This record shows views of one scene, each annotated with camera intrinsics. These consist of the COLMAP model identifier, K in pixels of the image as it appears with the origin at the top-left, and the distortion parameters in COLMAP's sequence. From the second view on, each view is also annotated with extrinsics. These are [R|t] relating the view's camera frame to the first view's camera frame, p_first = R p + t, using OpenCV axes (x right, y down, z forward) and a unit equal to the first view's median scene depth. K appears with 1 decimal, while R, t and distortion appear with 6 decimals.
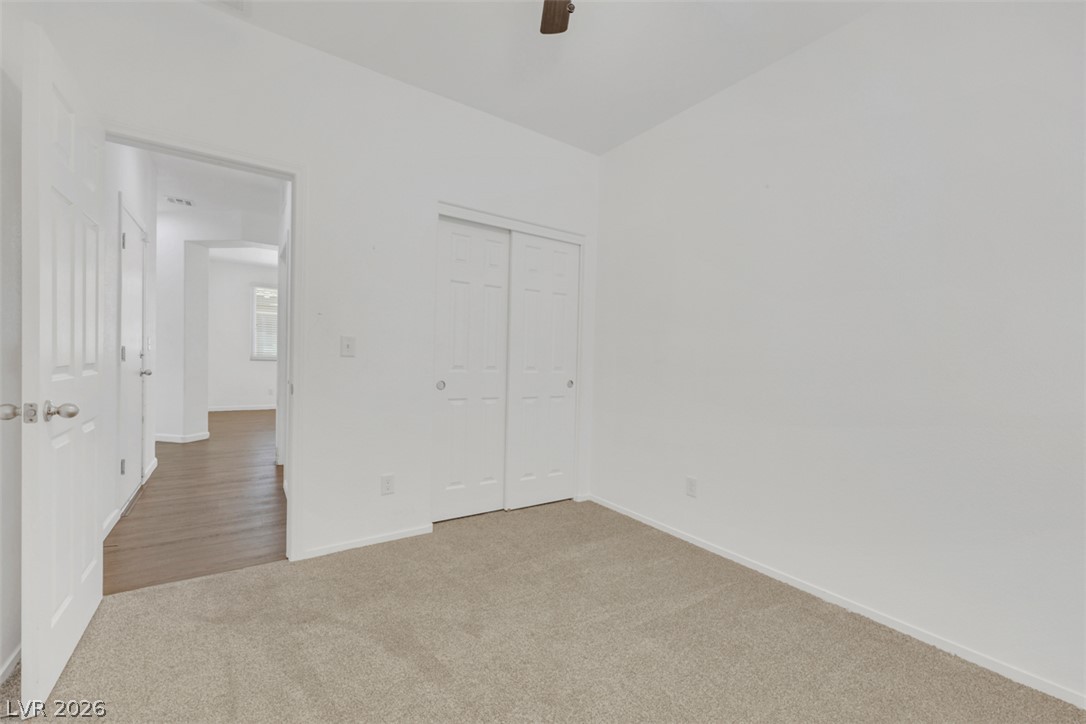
lens RADIAL K [[445.8, 0, 543.0], [0, 445.8, 349.7], [0, 0, 1]] dist [-0.000799, 0.000009]
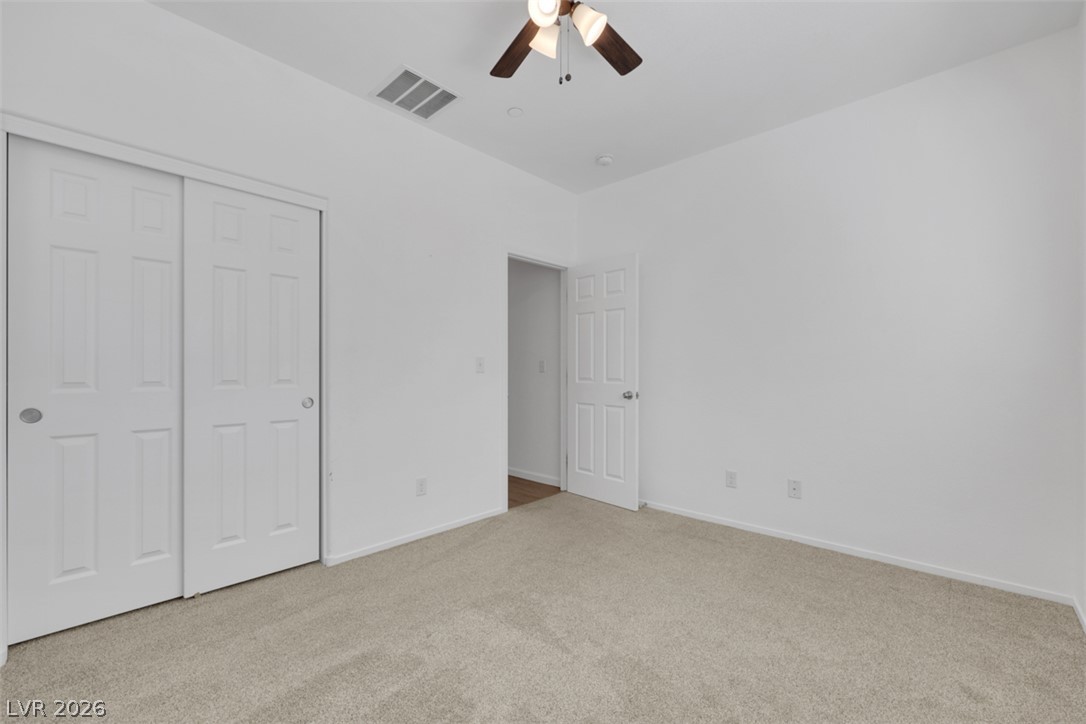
lens RADIAL K [[461.6, 0, 543.0], [0, 461.6, 362.0], [0, 0, 1]] dist [0.001262, 0.000290]
pose [[0.974568, -0.024144, 0.222786, 0.289090], [0.022368, 0.999695, 0.010493, 0.012510], [-0.222971, -0.005243, 0.974811, 0.206485]]
